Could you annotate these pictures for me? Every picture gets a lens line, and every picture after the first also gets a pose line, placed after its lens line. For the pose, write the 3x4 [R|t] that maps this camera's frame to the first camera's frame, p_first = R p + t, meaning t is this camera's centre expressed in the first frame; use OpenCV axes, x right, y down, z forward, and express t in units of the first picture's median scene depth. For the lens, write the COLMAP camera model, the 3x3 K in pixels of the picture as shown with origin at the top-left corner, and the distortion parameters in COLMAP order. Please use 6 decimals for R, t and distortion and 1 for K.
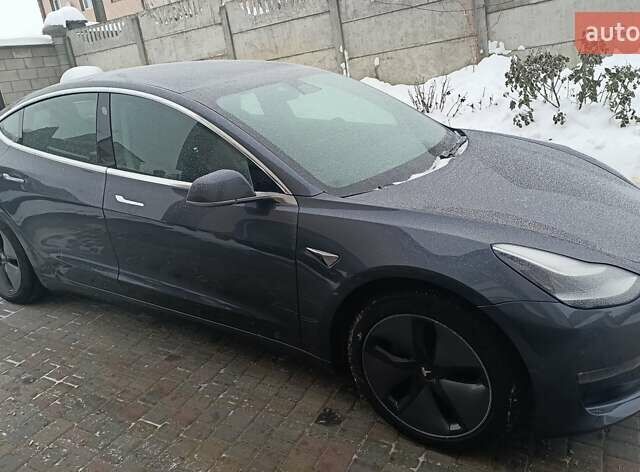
lens RADIAL K [[535.9, 0, 321.0], [0, 535.9, 208.2], [0, 0, 1]] dist [0.016391, -0.008450]
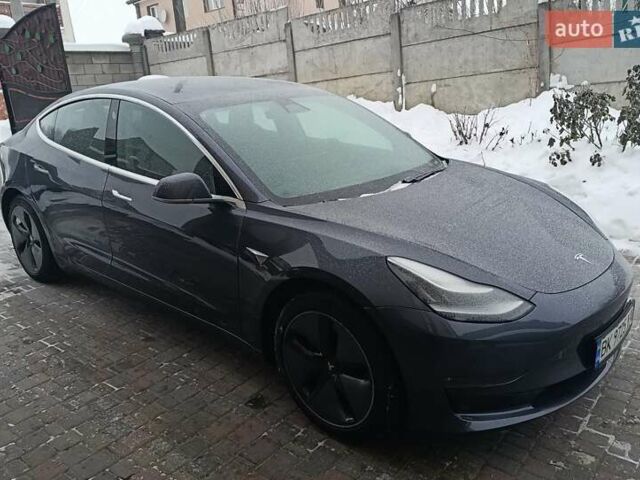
lens RADIAL K [[574.1, 0, 320.0], [0, 574.1, 240.0], [0, 0, 1]] dist [0.013900, 0.001349]
pose [[0.983588, 0.102478, -0.148501, 0.129193], [-0.102240, 0.994717, 0.009257, 0.013572], [0.148665, 0.006078, 0.988869, -0.074635]]
